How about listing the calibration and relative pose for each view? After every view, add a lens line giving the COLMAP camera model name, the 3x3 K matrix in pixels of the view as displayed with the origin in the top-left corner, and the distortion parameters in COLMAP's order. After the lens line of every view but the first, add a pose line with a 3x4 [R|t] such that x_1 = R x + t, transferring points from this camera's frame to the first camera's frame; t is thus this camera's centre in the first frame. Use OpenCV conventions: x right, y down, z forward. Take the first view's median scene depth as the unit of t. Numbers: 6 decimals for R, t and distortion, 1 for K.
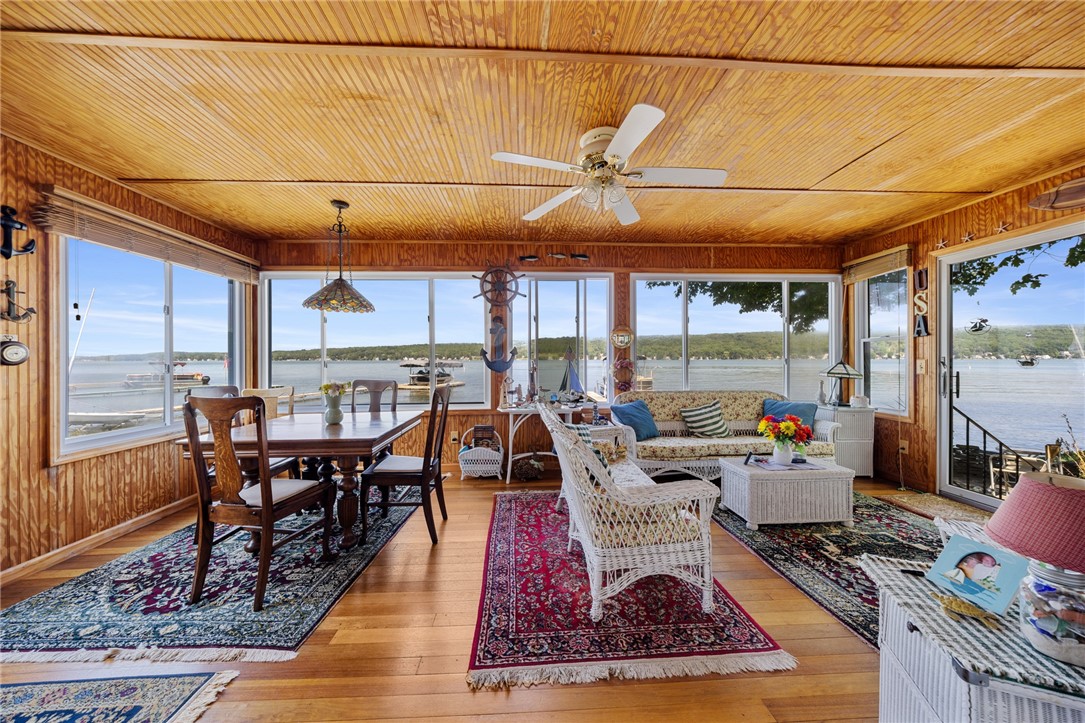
lens RADIAL K [[362.8, 0, 539.4], [0, 362.8, 362.2], [0, 0, 1]] dist [-0.009171, 0.000004]
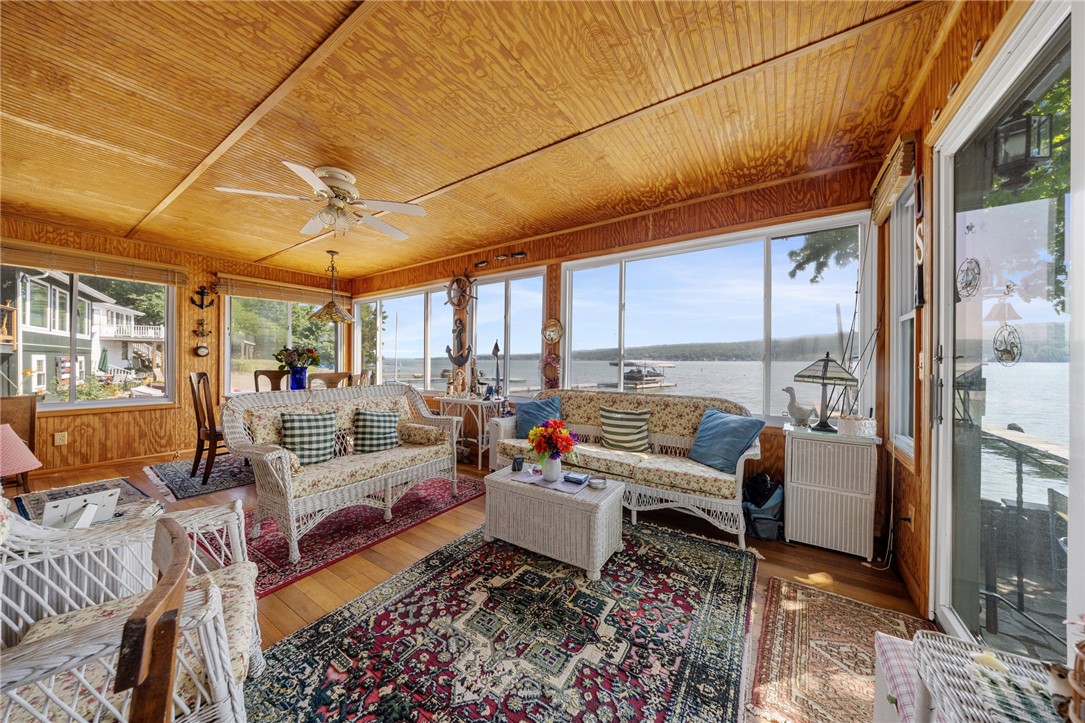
lens RADIAL K [[362.8, 0, 541.8], [0, 362.8, 361.6], [0, 0, 1]] dist [-0.009171, 0.000004]
pose [[0.804830, 0.005646, -0.593478, 0.793166], [-0.009175, 0.999954, -0.002929, 0.012199], [0.593434, 0.007803, 0.804845, 0.226313]]
